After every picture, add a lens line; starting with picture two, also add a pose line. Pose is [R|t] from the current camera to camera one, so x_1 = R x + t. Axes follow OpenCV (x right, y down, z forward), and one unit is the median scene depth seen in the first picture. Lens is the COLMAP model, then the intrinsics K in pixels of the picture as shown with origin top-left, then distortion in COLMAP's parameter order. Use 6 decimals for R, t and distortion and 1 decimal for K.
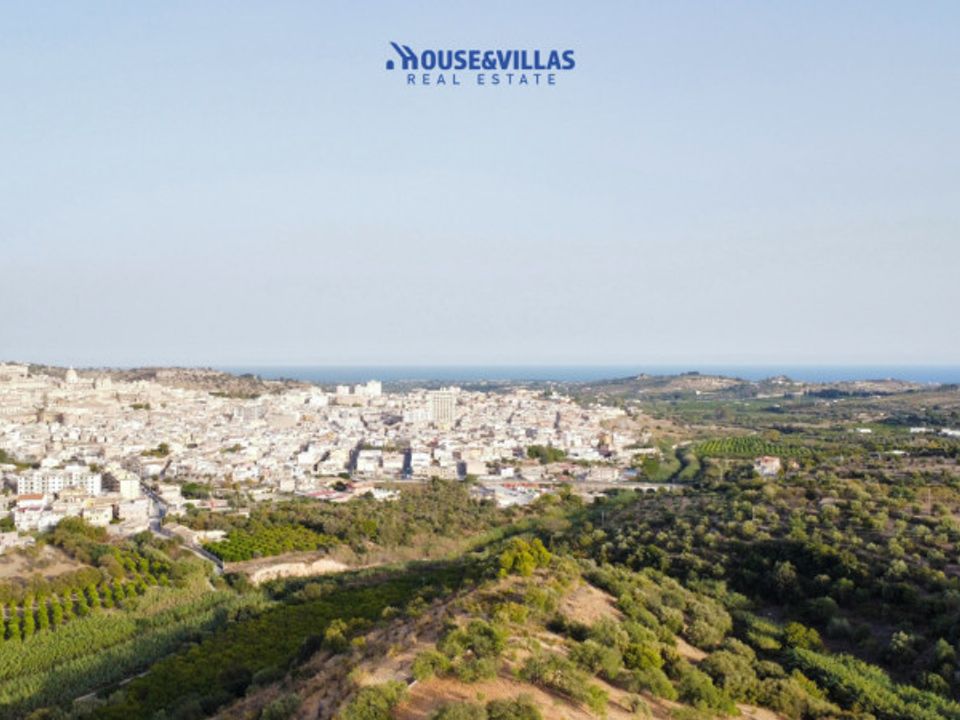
lens RADIAL K [[945.3, 0, 480.0], [0, 945.3, 360.0], [0, 0, 1]] dist [0.002614, 0.005959]
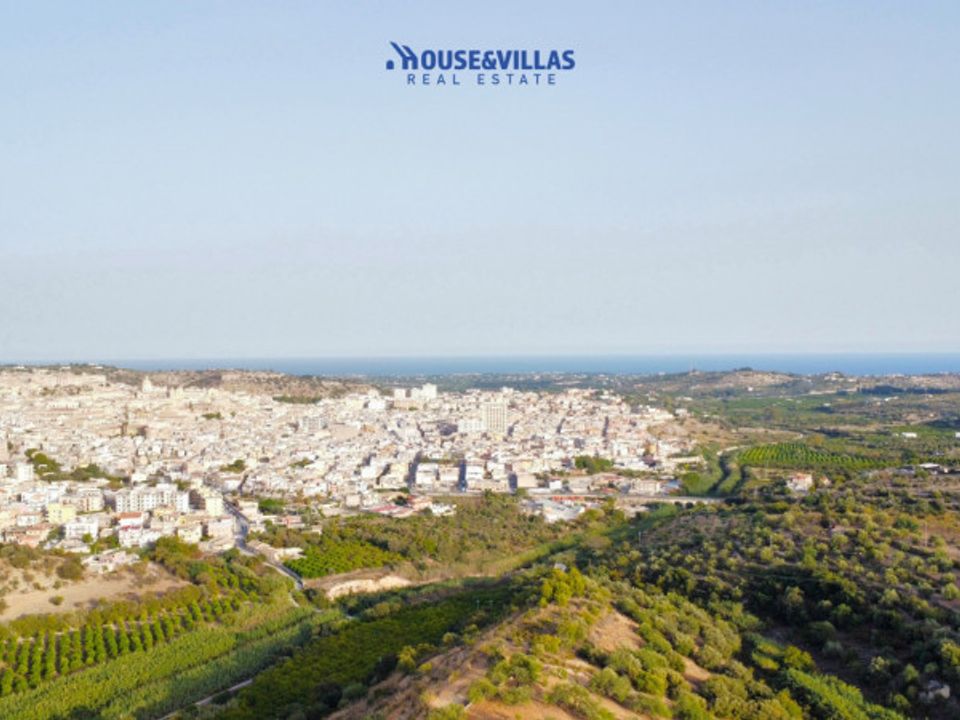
lens RADIAL K [[945.3, 0, 480.0], [0, 945.3, 360.0], [0, 0, 1]] dist [0.002614, 0.005959]
pose [[0.998364, -0.007050, -0.056735, 0.007038], [0.007650, 0.999917, 0.010356, -0.045567], [0.056657, -0.010774, 0.998336, -0.094049]]
